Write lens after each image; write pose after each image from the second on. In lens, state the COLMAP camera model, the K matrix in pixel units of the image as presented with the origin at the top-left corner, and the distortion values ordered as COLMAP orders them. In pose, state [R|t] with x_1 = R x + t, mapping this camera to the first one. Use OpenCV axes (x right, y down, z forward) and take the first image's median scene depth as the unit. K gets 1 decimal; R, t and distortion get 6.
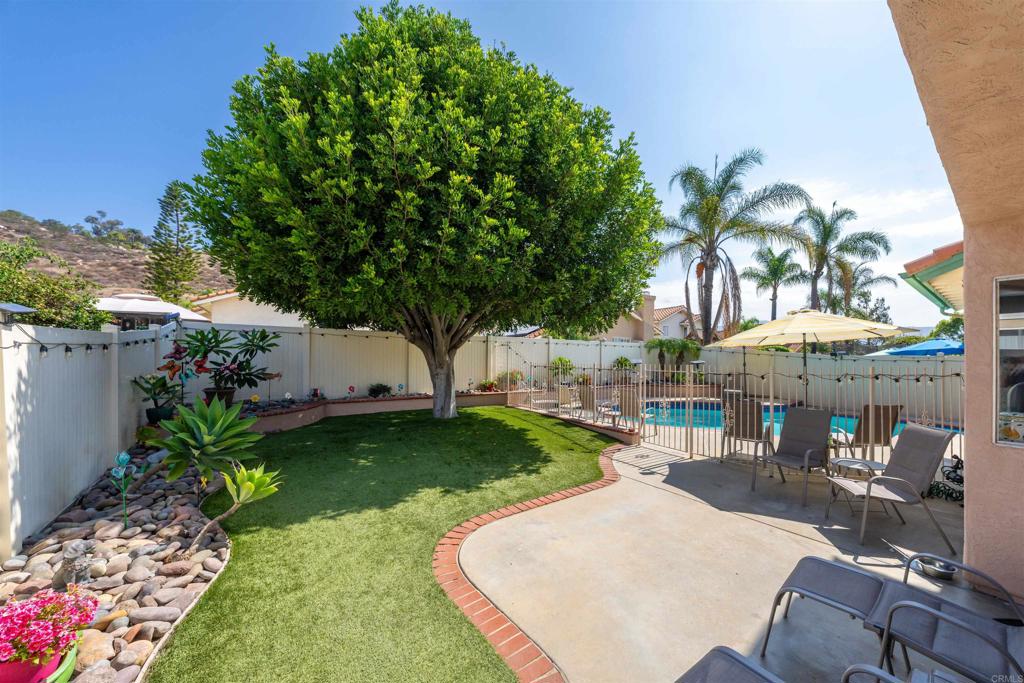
lens RADIAL K [[354.8, 0, 546.8], [0, 354.8, 350.2], [0, 0, 1]] dist [-0.002469, -0.000238]
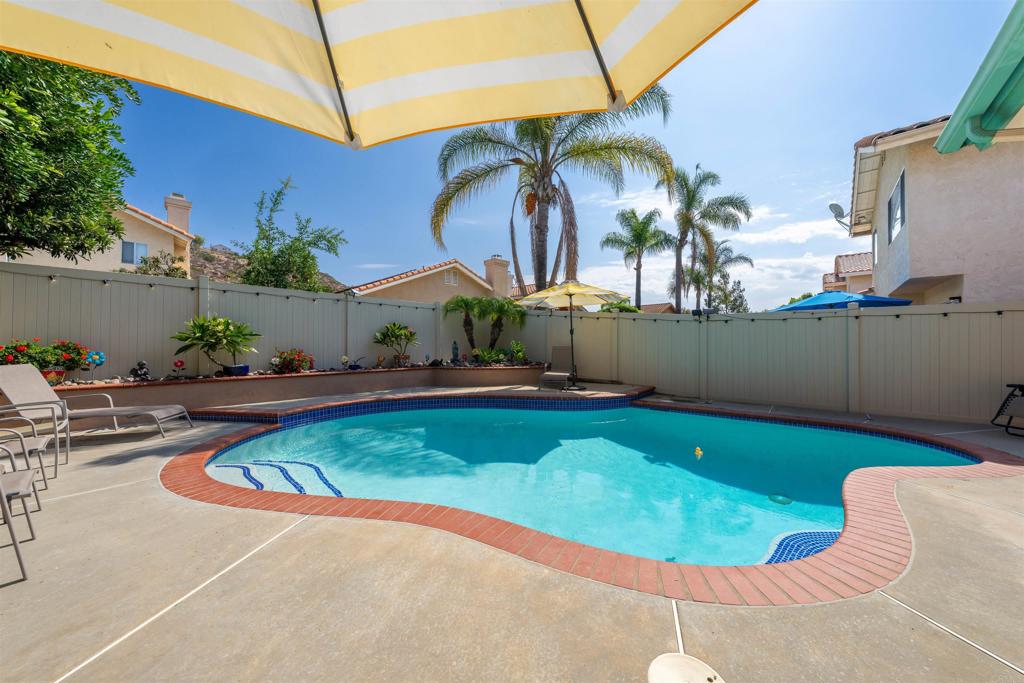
lens RADIAL K [[354.8, 0, 508.4], [0, 354.8, 339.1], [0, 0, 1]] dist [-0.002469, -0.000238]
pose [[0.982011, -0.009800, 0.188572, 0.153315], [0.008268, 0.999926, 0.008909, 0.022540], [-0.188645, -0.007189, 0.982019, 0.188338]]
